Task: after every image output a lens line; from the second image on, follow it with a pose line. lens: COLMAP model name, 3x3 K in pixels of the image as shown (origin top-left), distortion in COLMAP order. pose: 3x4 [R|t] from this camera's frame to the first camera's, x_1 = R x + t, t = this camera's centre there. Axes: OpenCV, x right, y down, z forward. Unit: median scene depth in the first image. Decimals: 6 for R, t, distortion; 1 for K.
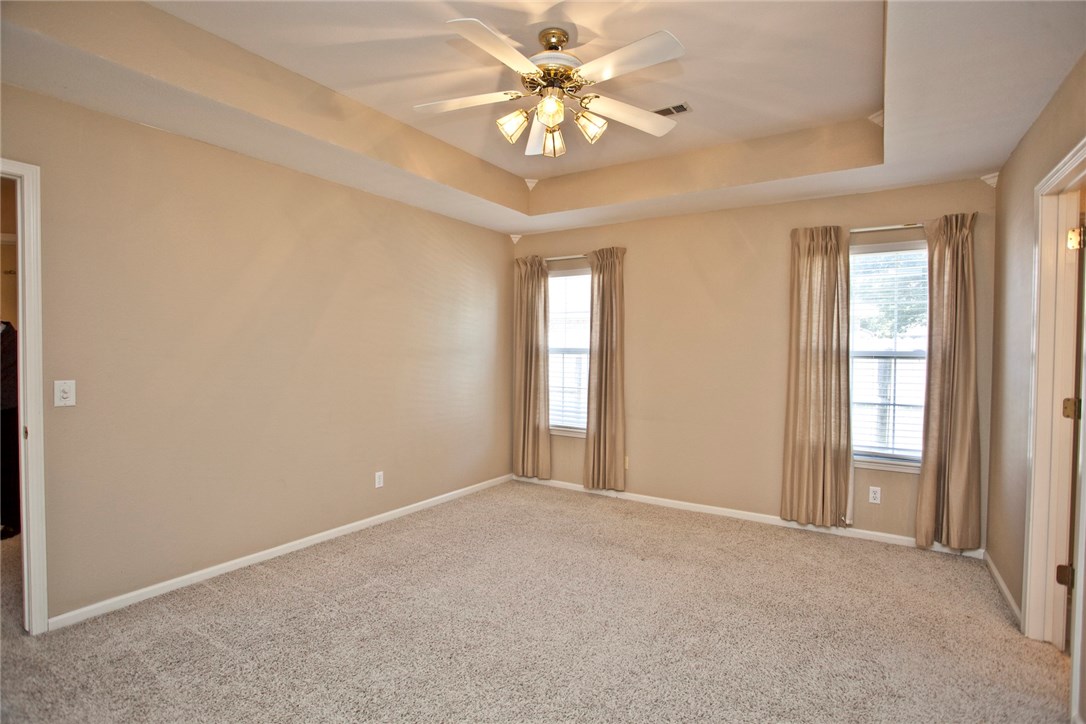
lens RADIAL K [[526.3, 0, 545.9], [0, 526.3, 361.3], [0, 0, 1]] dist [-0.073046, 0.032908]
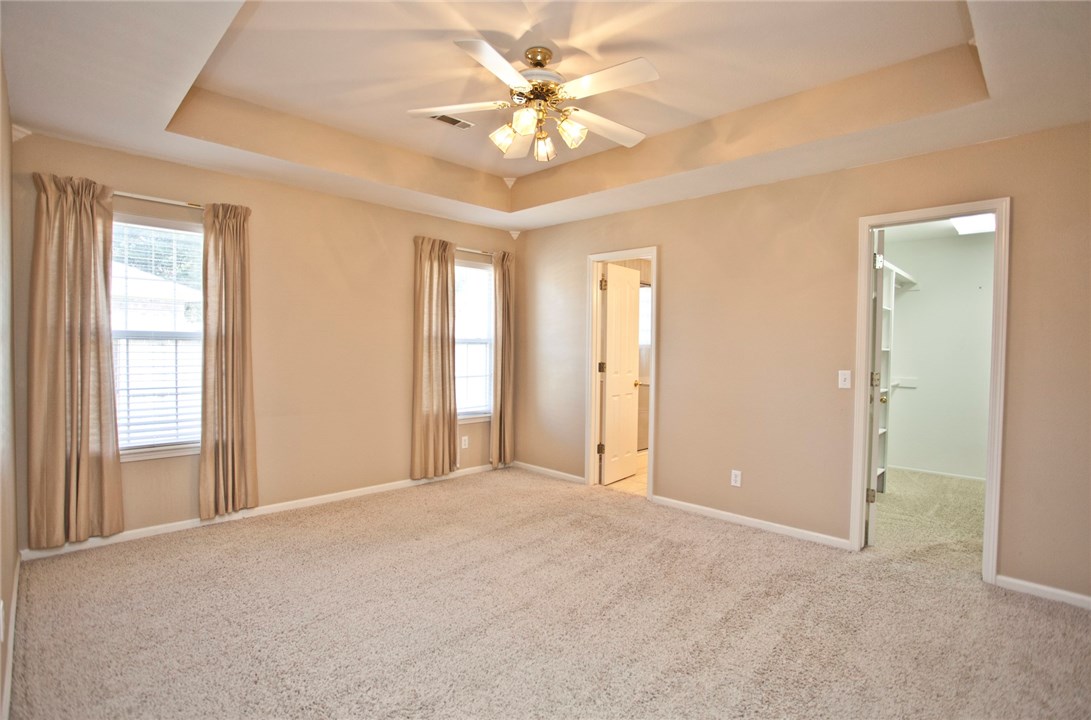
lens RADIAL K [[555.8, 0, 545.5], [0, 555.8, 360.0], [0, 0, 1]] dist [-0.074605, 0.050185]
pose [[0.188339, -0.037468, 0.981389, -0.707642], [0.003355, 0.999291, 0.037508, -0.015914], [-0.982098, -0.003772, 0.188331, 0.457620]]
